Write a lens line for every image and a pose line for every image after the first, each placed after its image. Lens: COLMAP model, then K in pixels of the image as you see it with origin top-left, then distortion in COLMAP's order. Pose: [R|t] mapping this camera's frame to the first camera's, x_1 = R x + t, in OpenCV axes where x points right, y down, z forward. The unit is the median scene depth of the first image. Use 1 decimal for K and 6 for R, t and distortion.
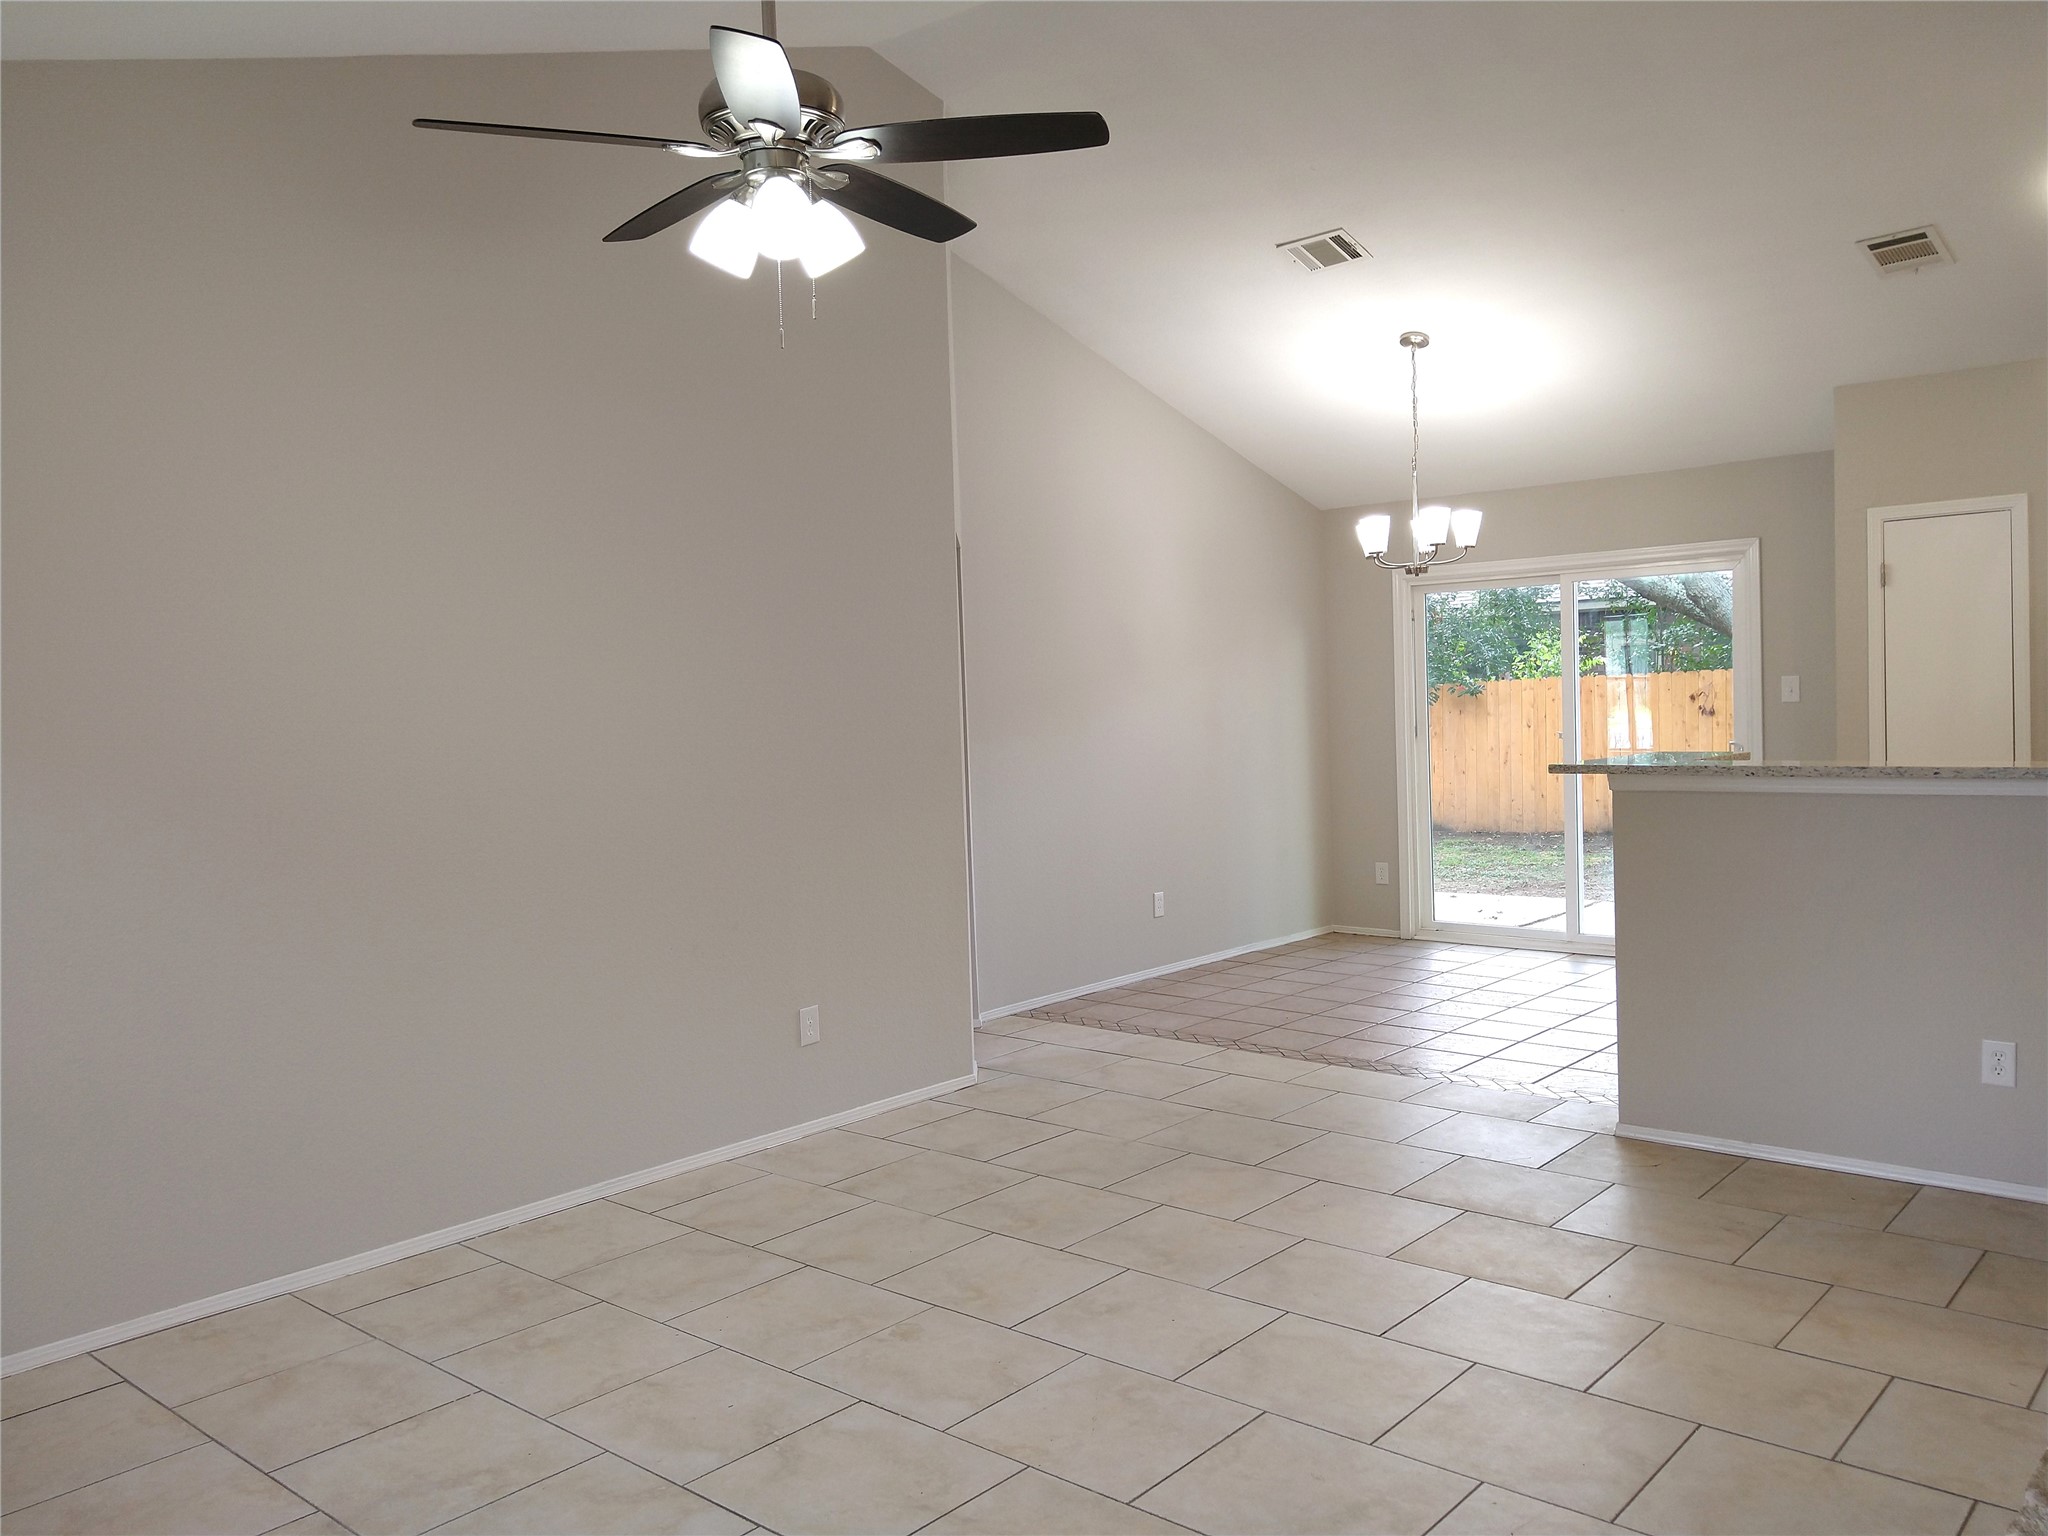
lens RADIAL K [[1589.0, 0, 1016.8], [0, 1589.0, 773.1], [0, 0, 1]] dist [0.049401, -0.045391]
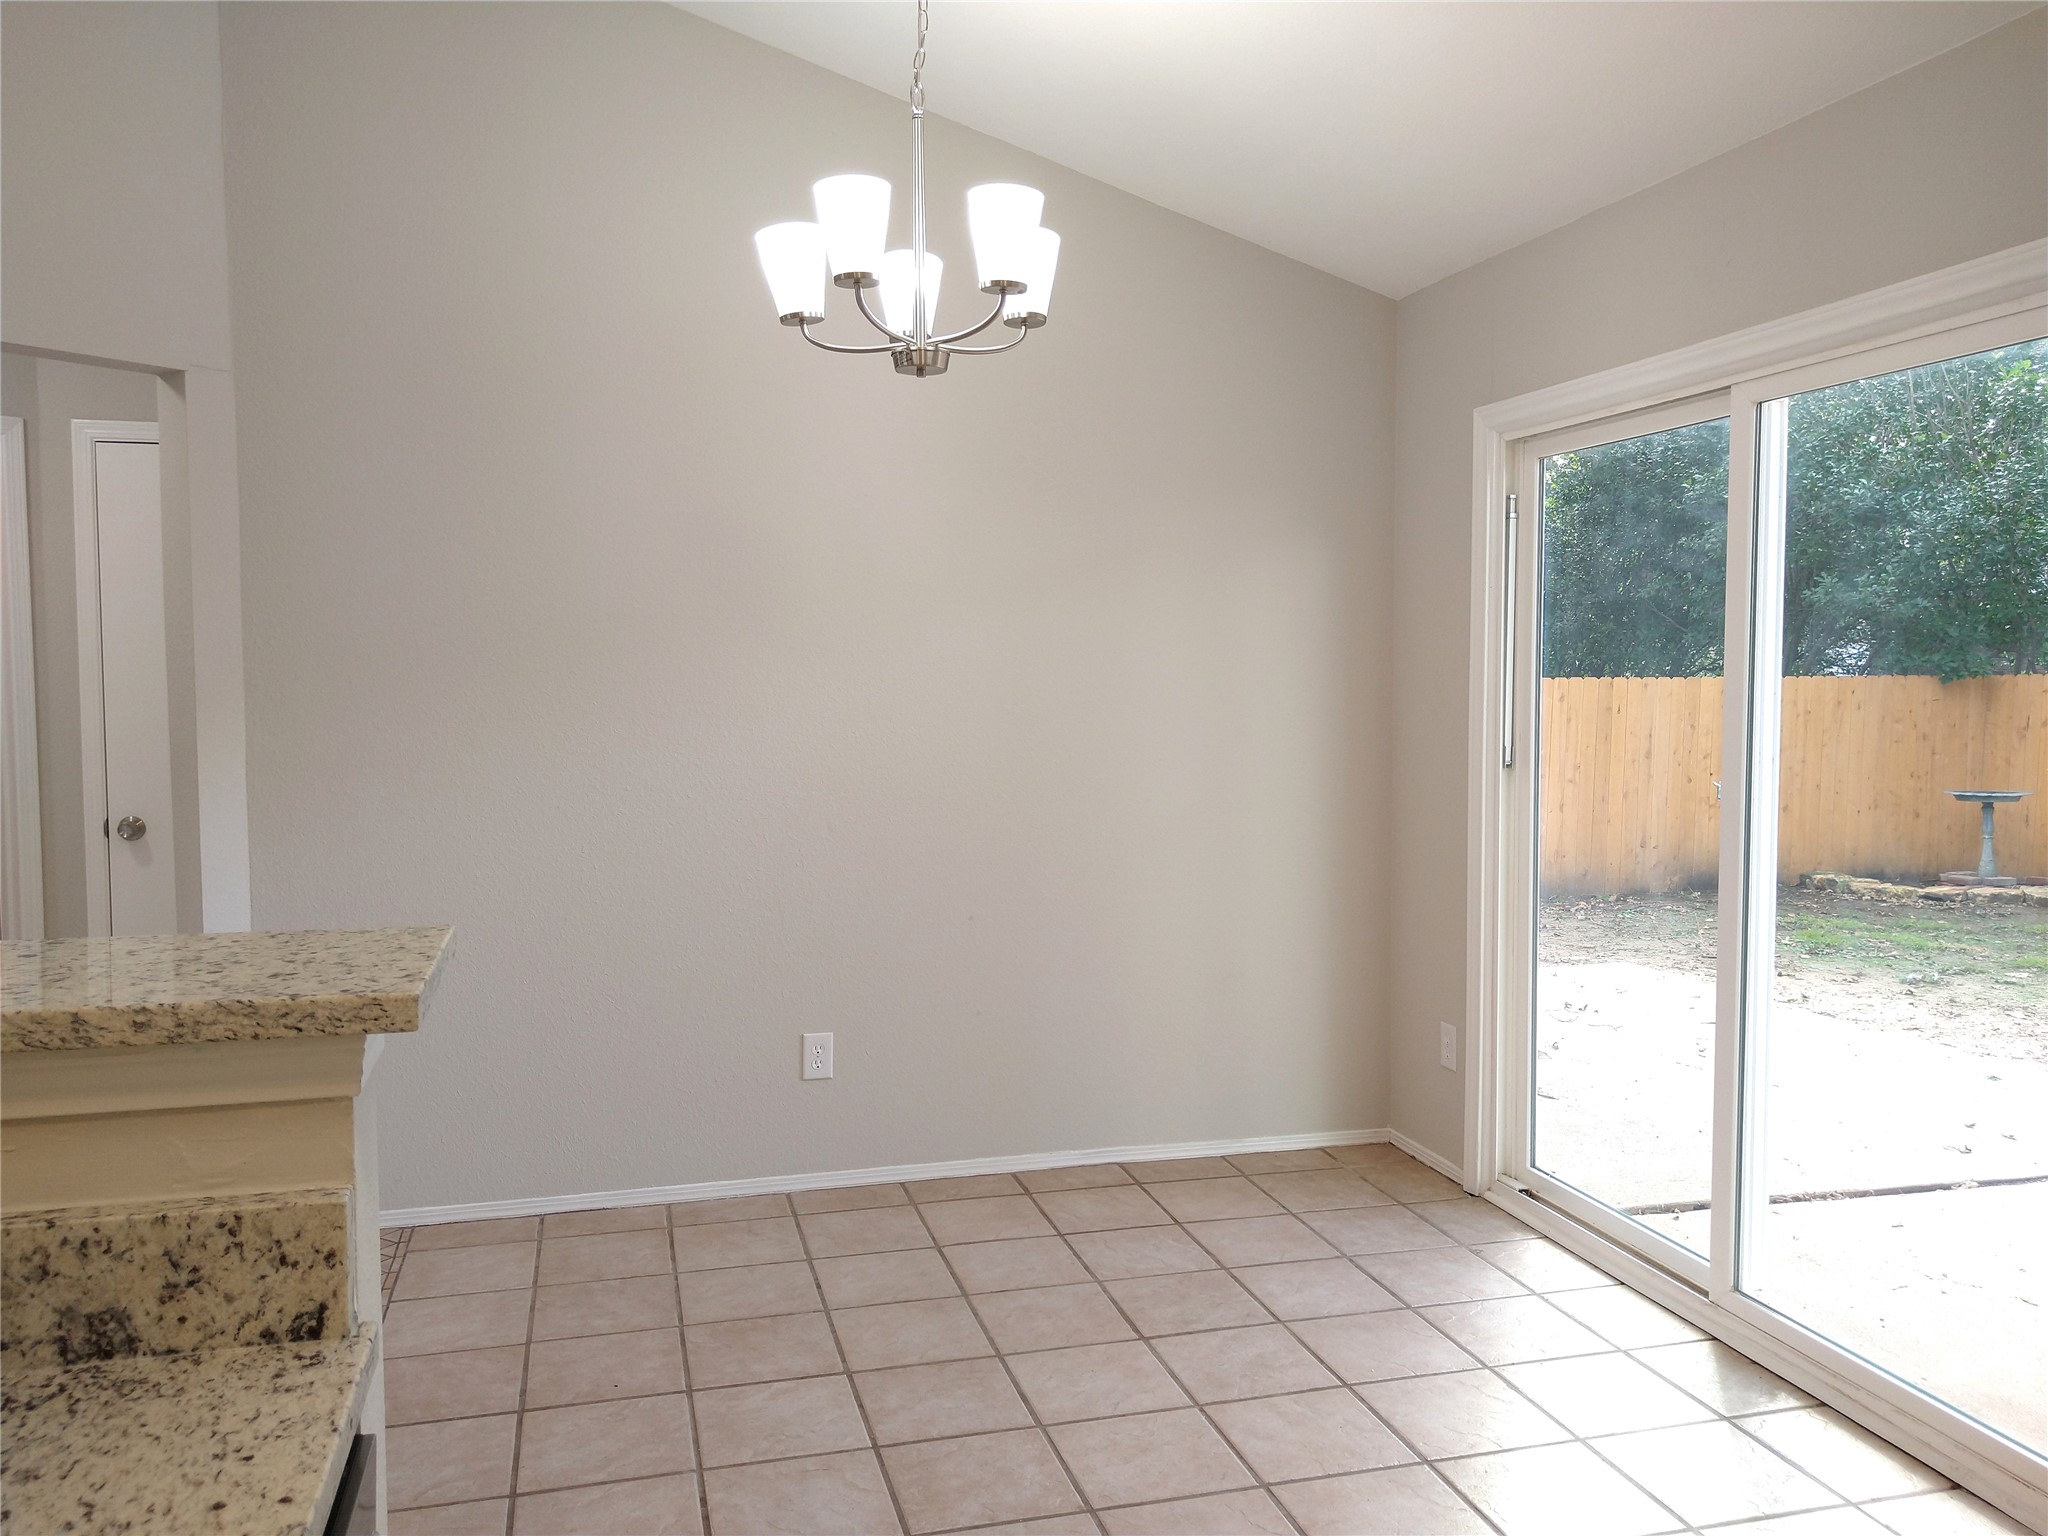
lens RADIAL K [[1589.0, 0, 1030.7], [0, 1589.0, 767.5], [0, 0, 1]] dist [0.049401, -0.045391]
pose [[0.827341, 0.068410, -0.557519, 0.516258], [-0.055296, 0.997654, 0.040359, -0.044751], [0.558972, -0.002562, 0.829183, 0.692634]]
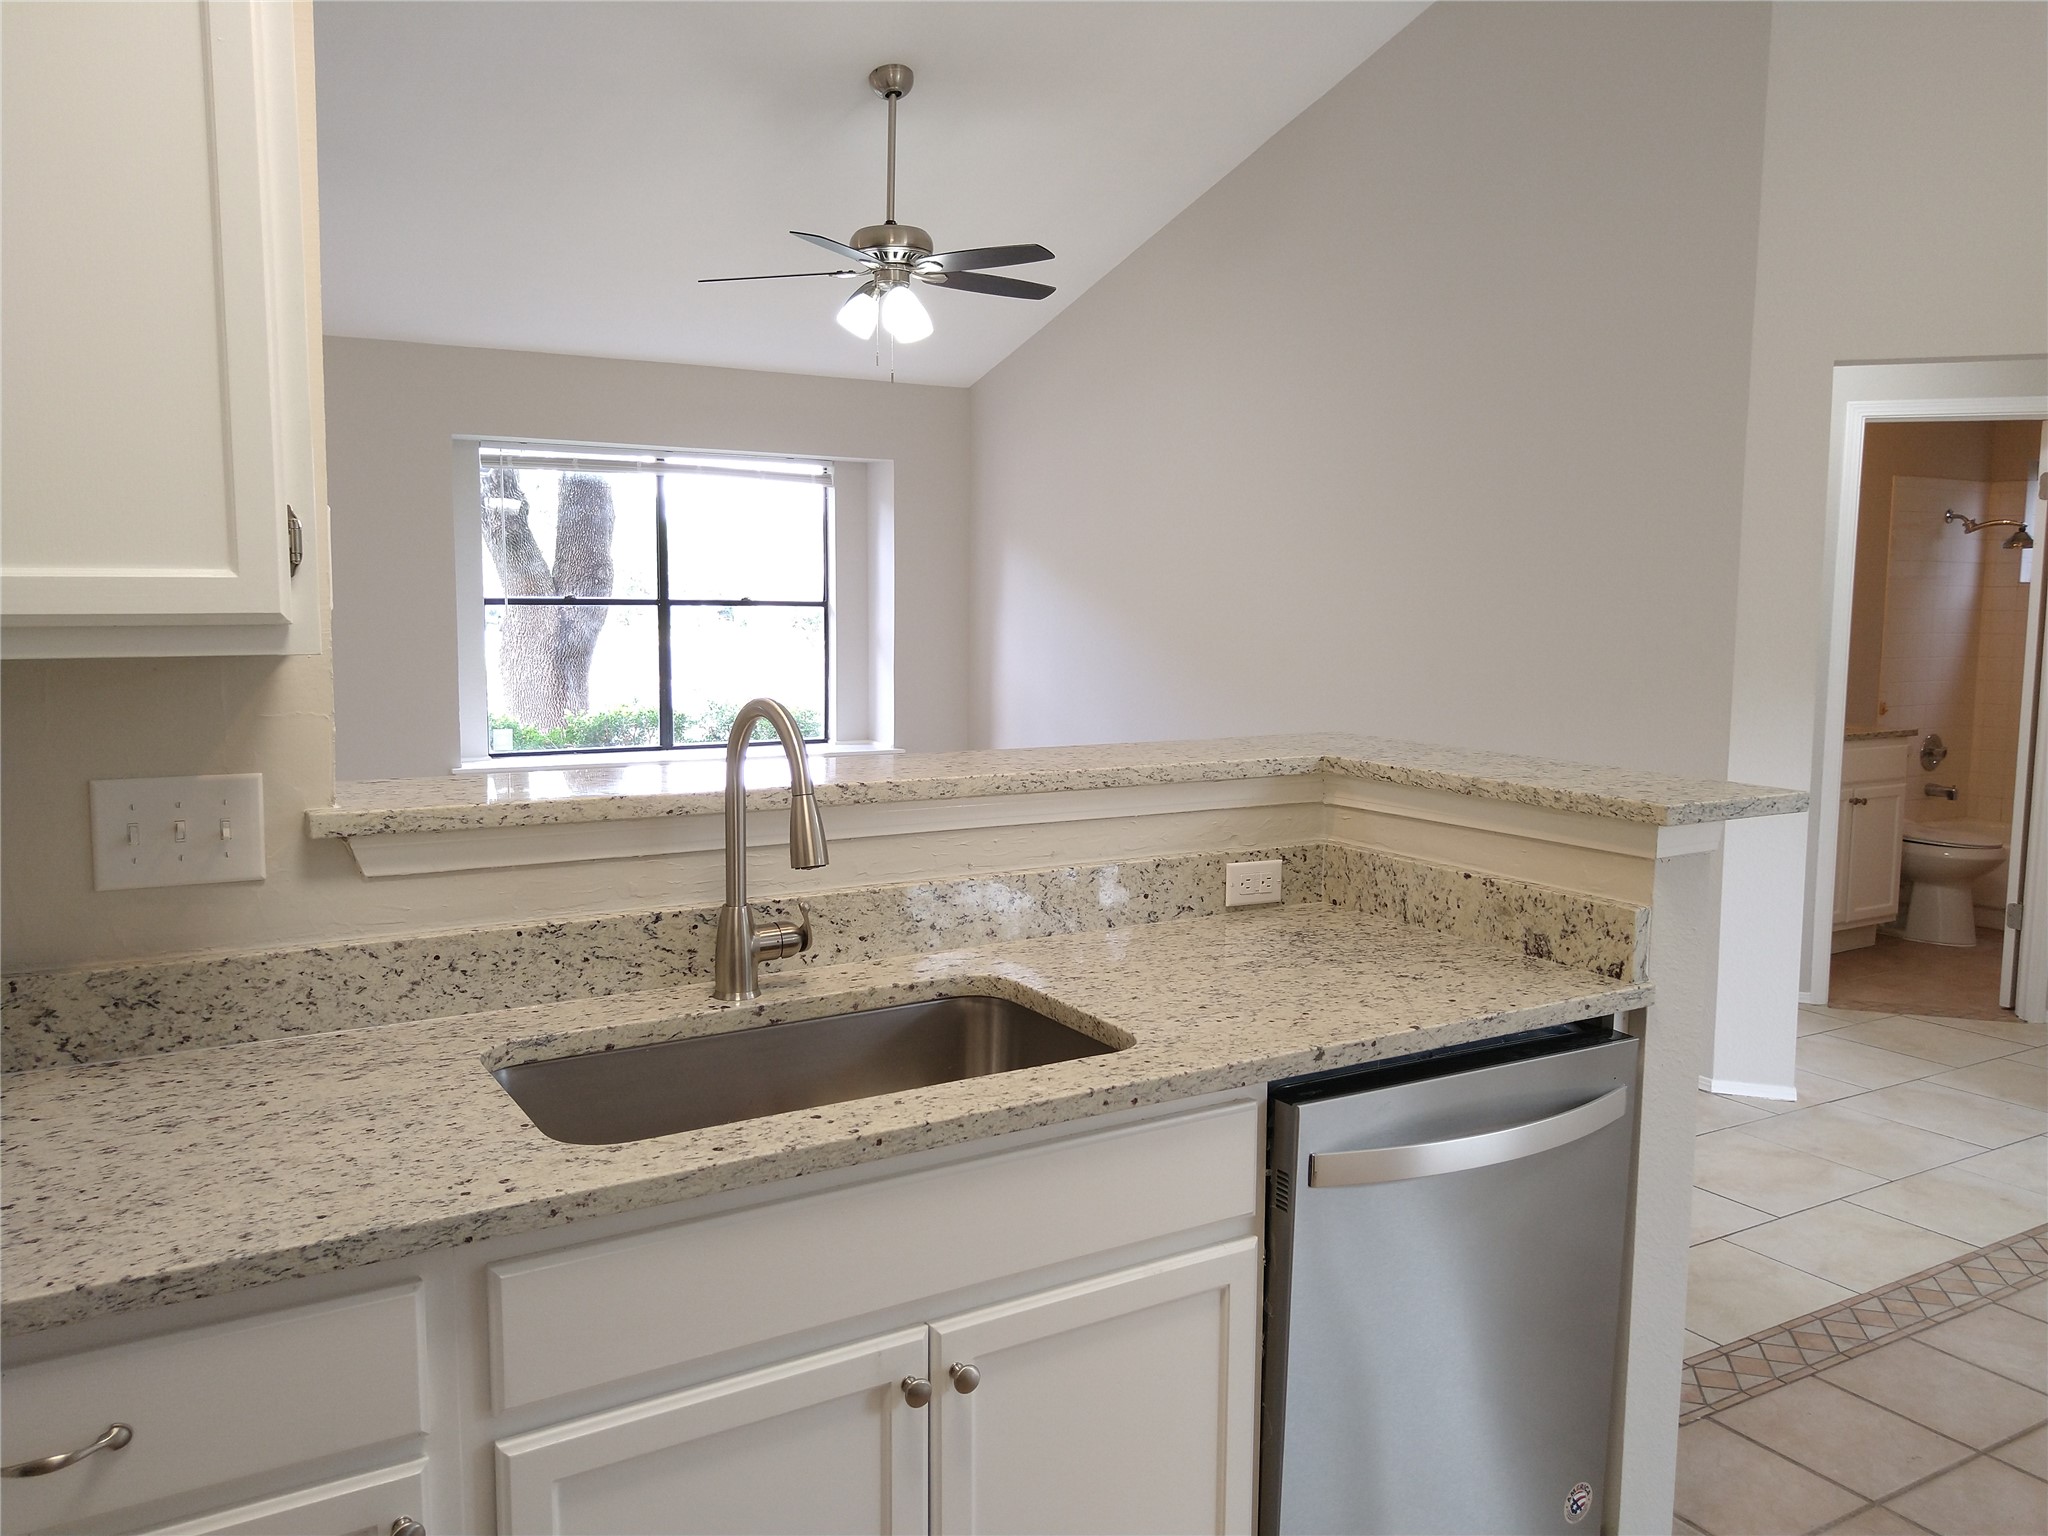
lens RADIAL K [[1589.0, 0, 1027.6], [0, 1589.0, 774.3], [0, 0, 1]] dist [0.049401, -0.045391]
pose [[-0.305156, 0.143936, -0.941362, 0.713733], [-0.041663, 0.985547, 0.164197, -0.063765], [0.951390, 0.089326, -0.294749, 0.775797]]
